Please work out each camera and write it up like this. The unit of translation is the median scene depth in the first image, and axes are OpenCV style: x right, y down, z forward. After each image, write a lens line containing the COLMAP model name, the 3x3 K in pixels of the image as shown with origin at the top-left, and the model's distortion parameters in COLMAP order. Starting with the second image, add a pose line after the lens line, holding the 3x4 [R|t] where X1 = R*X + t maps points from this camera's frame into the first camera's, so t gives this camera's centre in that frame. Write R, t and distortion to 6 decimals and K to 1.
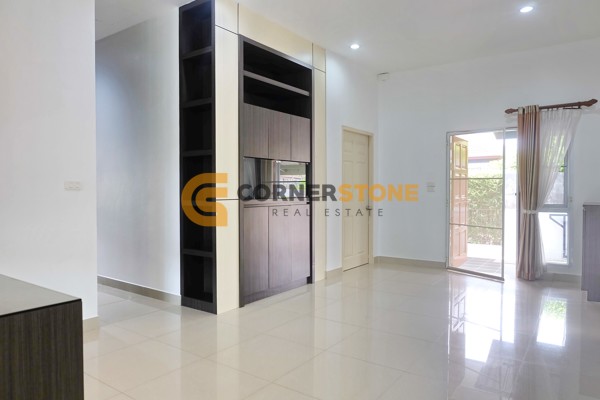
lens RADIAL K [[411.5, 0, 300.0], [0, 411.5, 200.0], [0, 0, 1]] dist [0.000751, -0.001844]
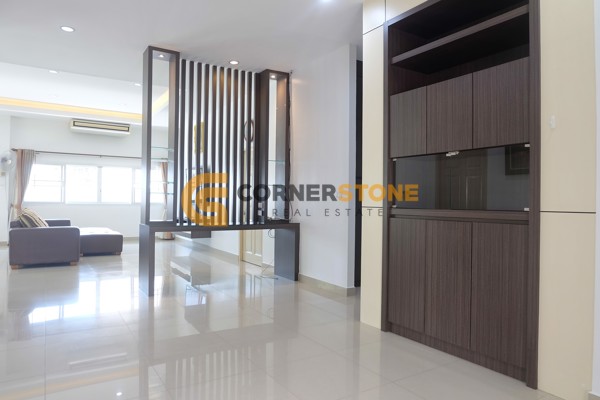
lens RADIAL K [[411.5, 0, 300.0], [0, 411.5, 200.0], [0, 0, 1]] dist [0.000751, -0.001844]
pose [[-0.357877, -0.015058, -0.933647, 0.733382], [-0.034479, 0.999401, -0.002903, -0.006926], [0.933132, 0.031152, -0.358182, 1.137816]]
